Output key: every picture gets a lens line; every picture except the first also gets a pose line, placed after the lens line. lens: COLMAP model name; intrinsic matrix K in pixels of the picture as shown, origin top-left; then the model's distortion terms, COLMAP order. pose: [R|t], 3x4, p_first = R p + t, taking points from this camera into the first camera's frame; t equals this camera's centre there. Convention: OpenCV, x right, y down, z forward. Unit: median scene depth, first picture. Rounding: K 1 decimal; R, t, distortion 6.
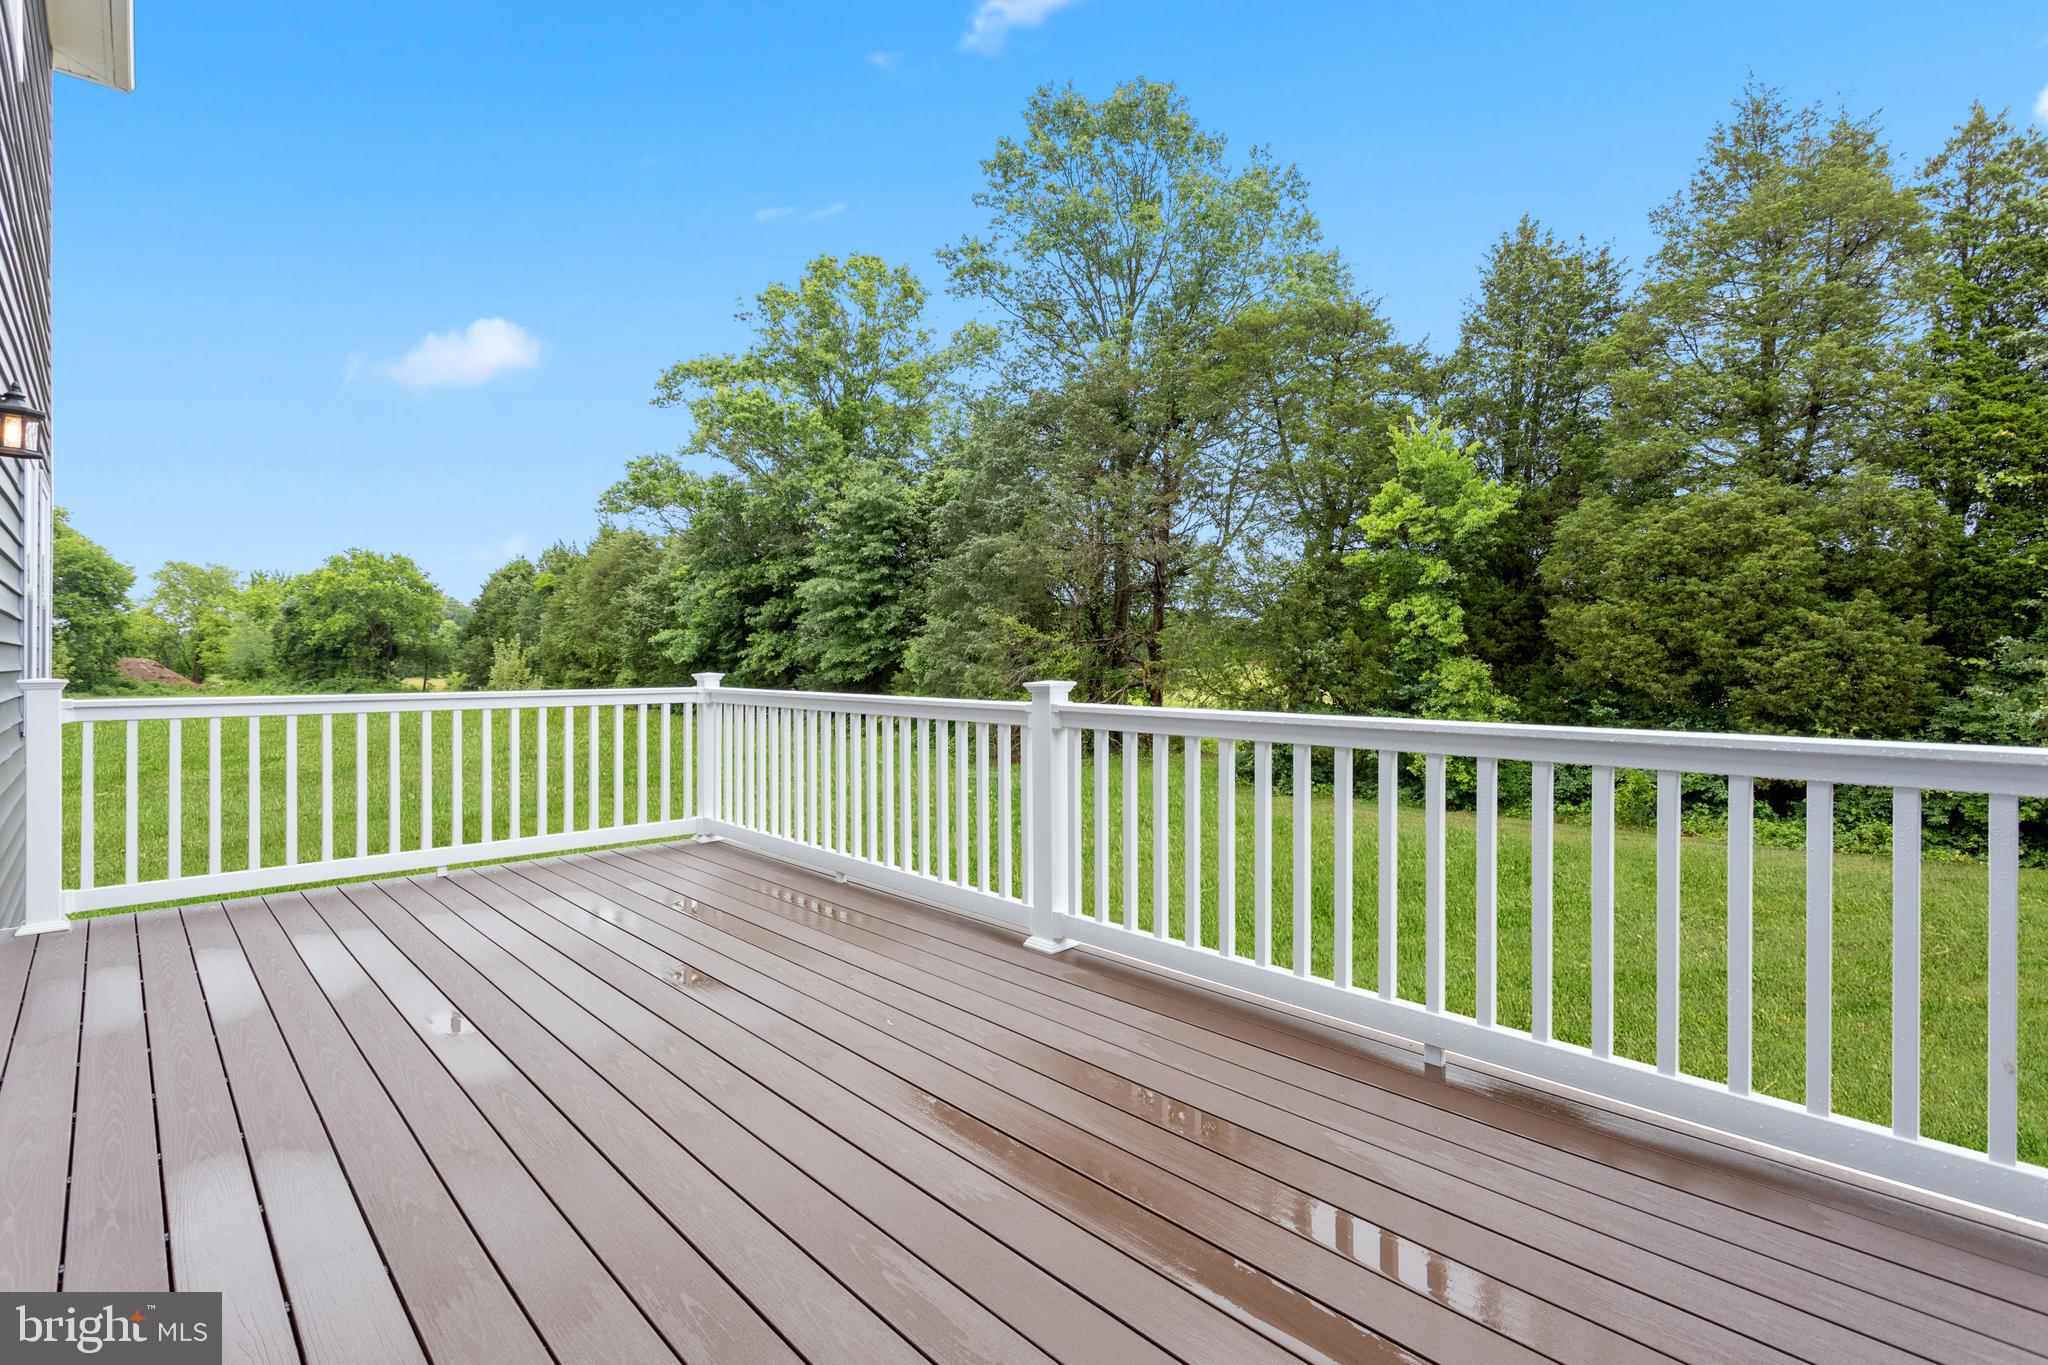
lens RADIAL K [[962.8, 0, 1017.3], [0, 962.8, 663.0], [0, 0, 1]] dist [0.002758, -0.000527]
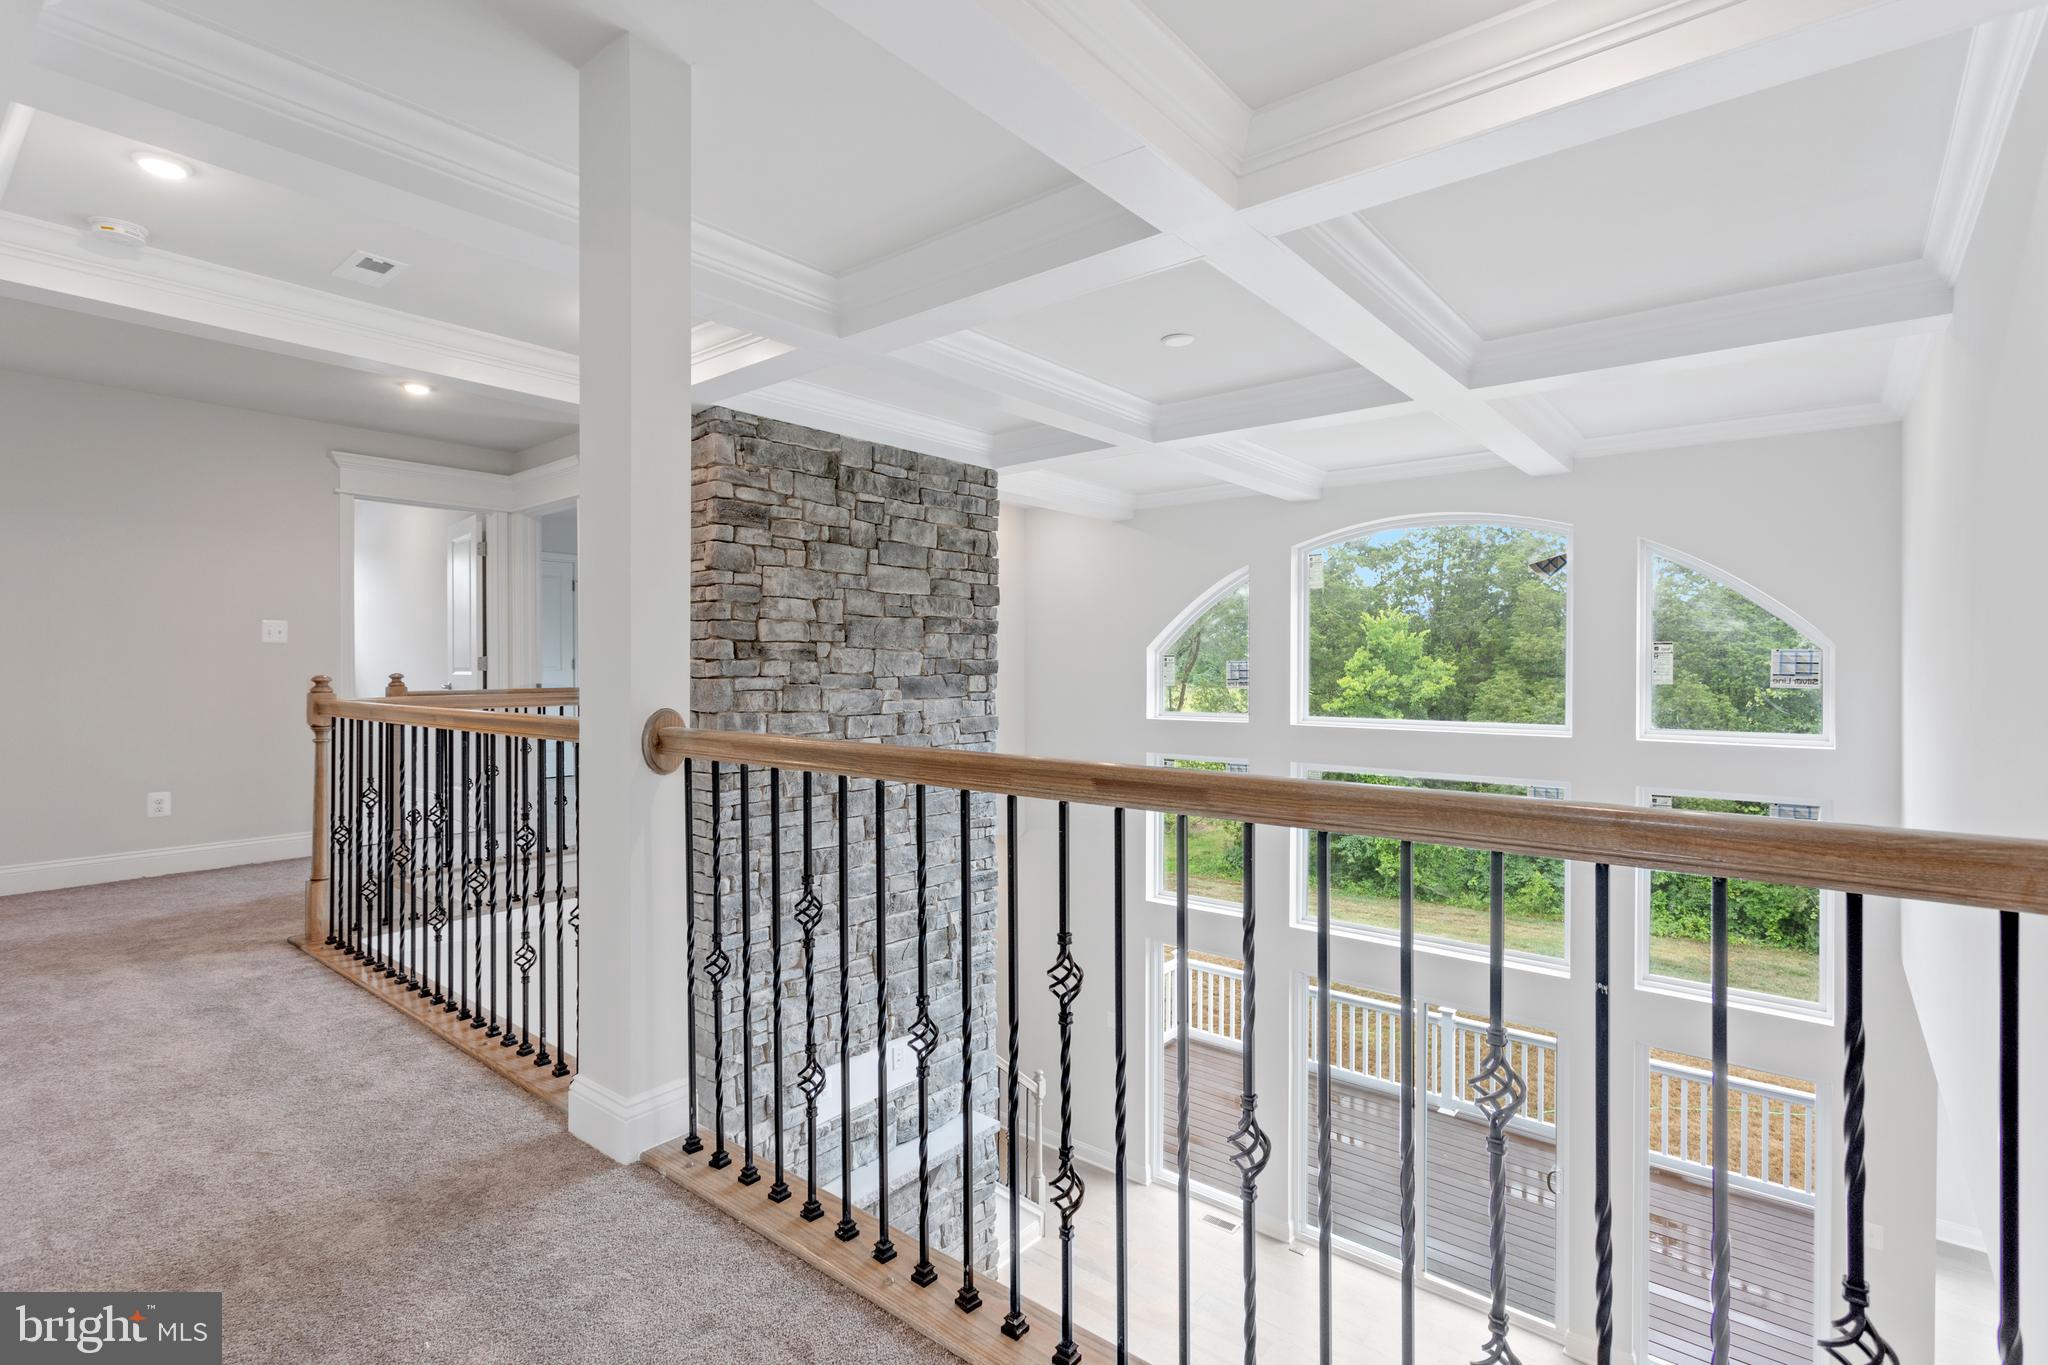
lens RADIAL K [[962.8, 0, 1017.3], [0, 962.8, 663.0], [0, 0, 1]] dist [0.002758, -0.000527]
pose [[0.990587, -0.002247, 0.136868, -0.290023], [0.004042, 0.999909, -0.012840, -0.172867], [-0.136826, 0.013272, 0.990506, -0.273582]]
